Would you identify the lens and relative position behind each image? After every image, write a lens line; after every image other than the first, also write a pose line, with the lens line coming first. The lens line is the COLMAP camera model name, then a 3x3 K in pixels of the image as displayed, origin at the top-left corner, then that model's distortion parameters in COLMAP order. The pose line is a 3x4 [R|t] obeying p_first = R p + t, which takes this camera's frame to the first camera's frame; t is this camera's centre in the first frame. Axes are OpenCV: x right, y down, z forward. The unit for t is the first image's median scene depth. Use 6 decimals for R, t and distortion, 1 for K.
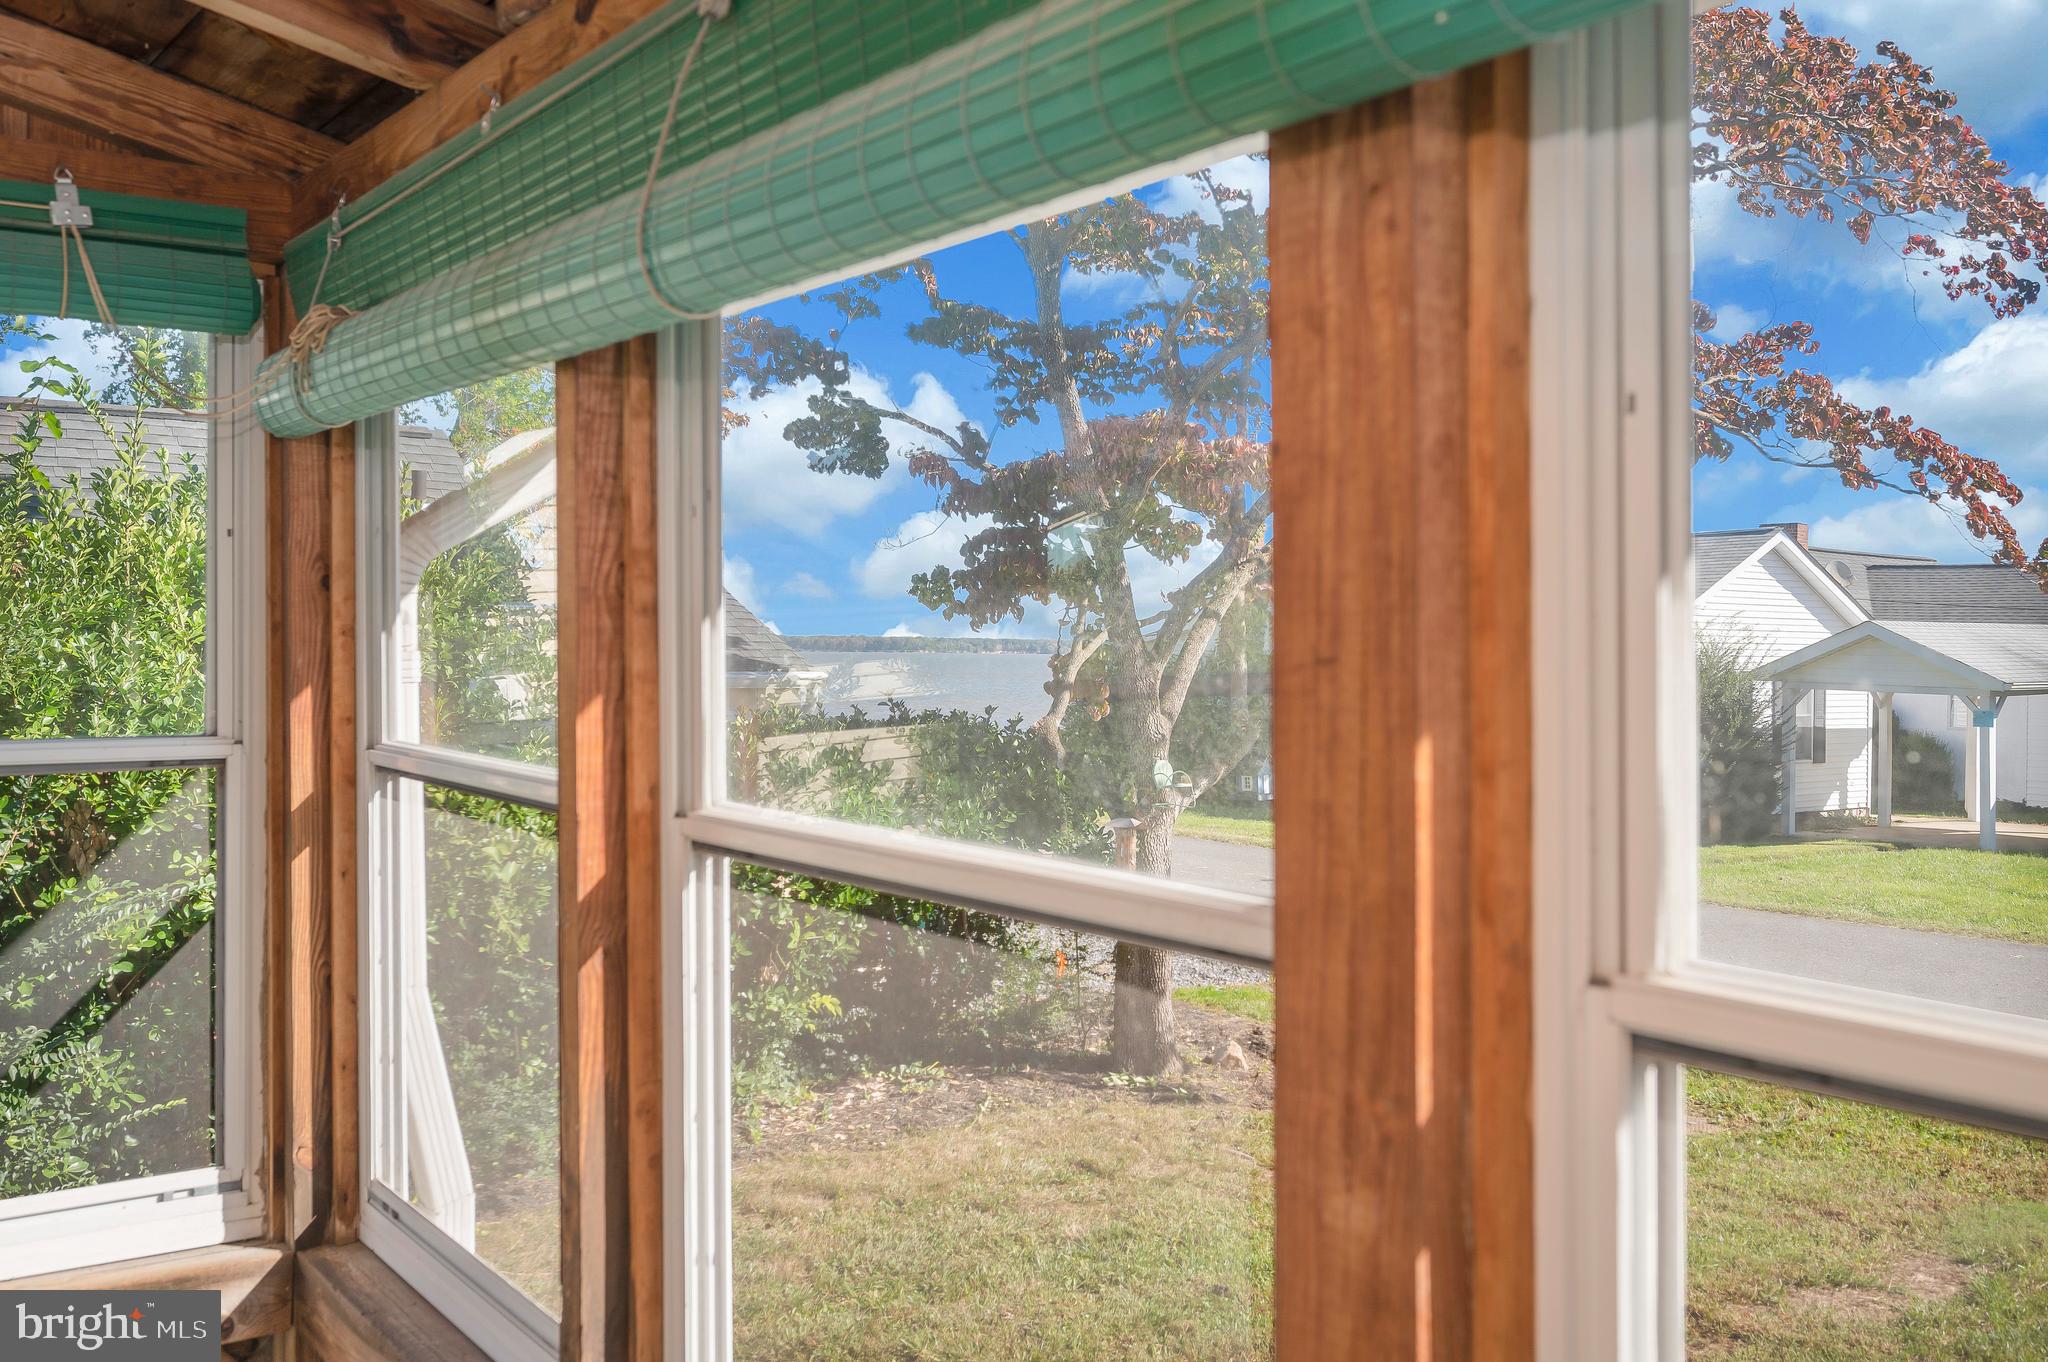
lens RADIAL K [[1887.8, 0, 1024.0], [0, 1887.8, 681.0], [0, 0, 1]] dist [0.003088, 0.001790]
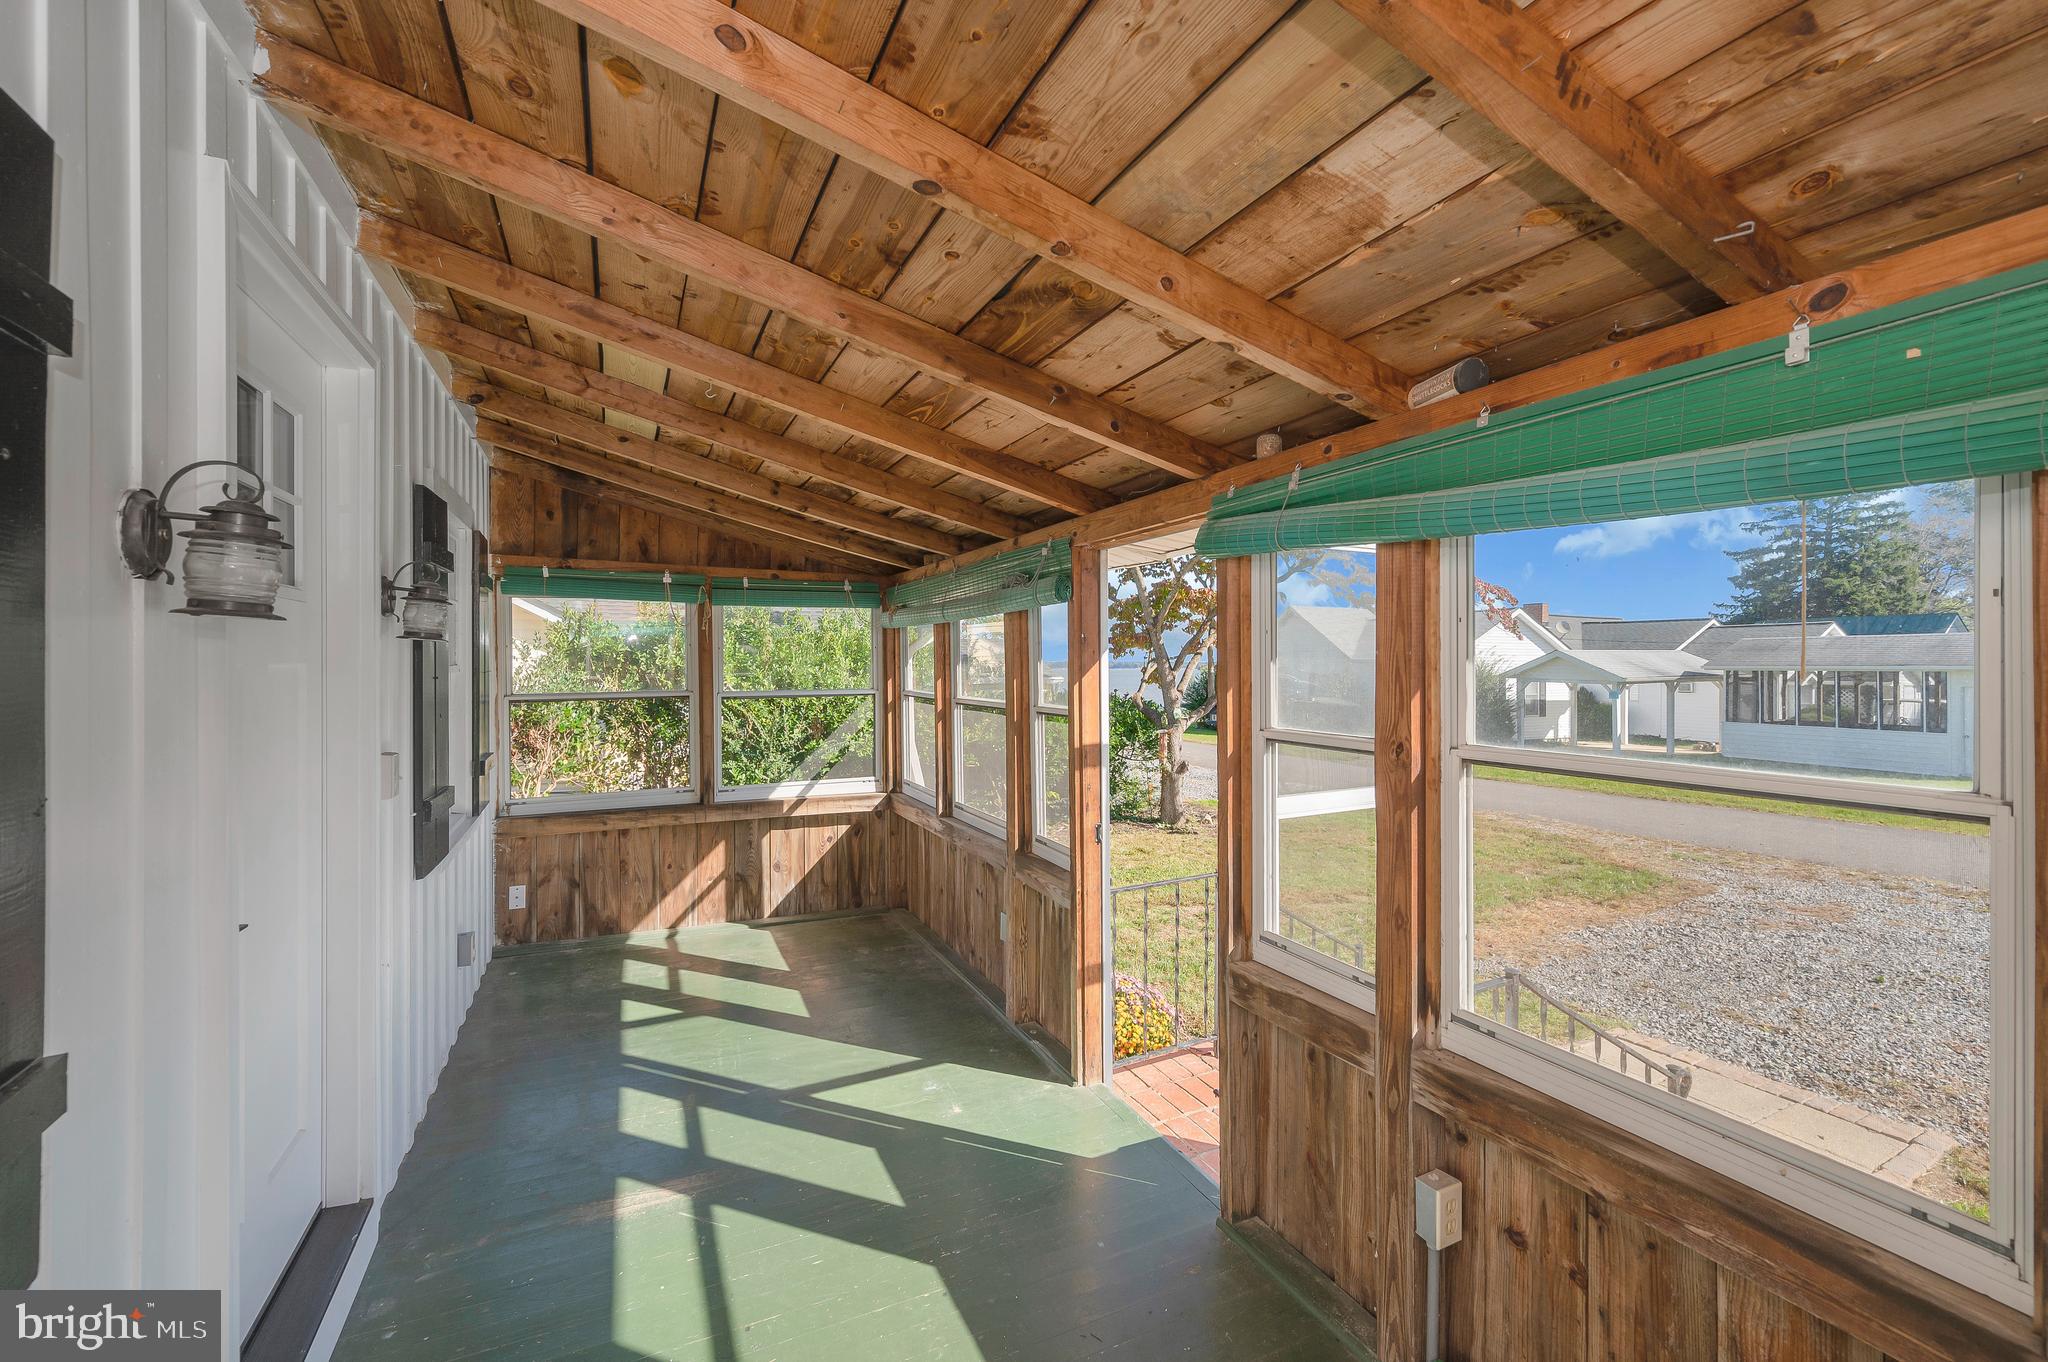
lens RADIAL K [[857.5, 0, 1024.0], [0, 857.5, 681.0], [0, 0, 1]] dist [0.000415, 0.000051]
pose [[0.983573, -0.006253, -0.180405, 0.075246], [0.006141, 0.999980, -0.001177, 0.002638], [0.180409, 0.000049, 0.983592, -0.234571]]
